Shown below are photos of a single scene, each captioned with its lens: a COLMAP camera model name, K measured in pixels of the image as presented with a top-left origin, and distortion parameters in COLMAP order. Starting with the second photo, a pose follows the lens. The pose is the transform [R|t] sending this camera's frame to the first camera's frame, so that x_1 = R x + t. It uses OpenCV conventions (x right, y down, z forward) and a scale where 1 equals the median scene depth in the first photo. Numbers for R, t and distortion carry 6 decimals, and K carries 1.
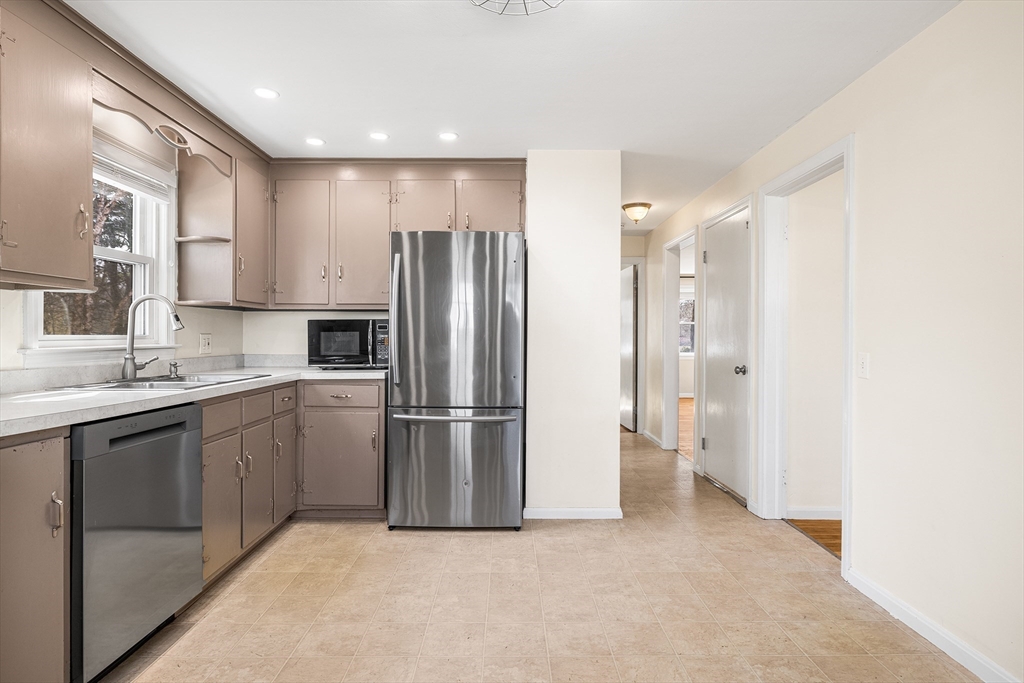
lens RADIAL K [[551.7, 0, 508.7], [0, 551.7, 339.2], [0, 0, 1]] dist [-0.000657, -0.000491]
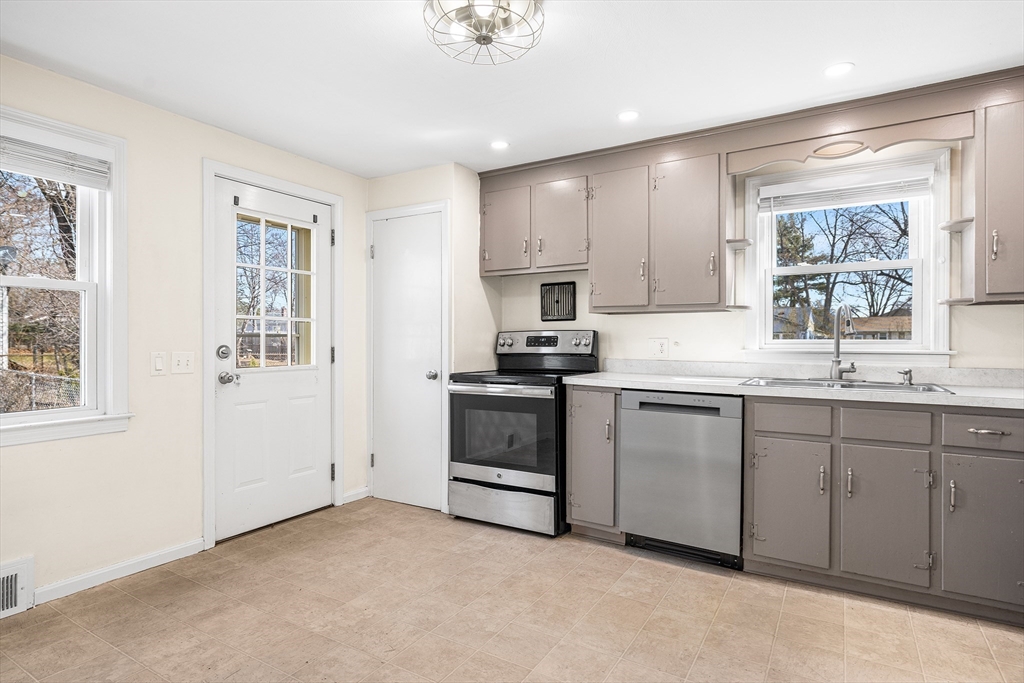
lens RADIAL K [[551.7, 0, 507.6], [0, 551.7, 340.6], [0, 0, 1]] dist [-0.000657, -0.000491]
pose [[-0.539326, -0.002076, -0.842095, 0.614163], [-0.007773, 0.999967, 0.002513, -0.004348], [0.842061, 0.007901, -0.539324, 1.051876]]
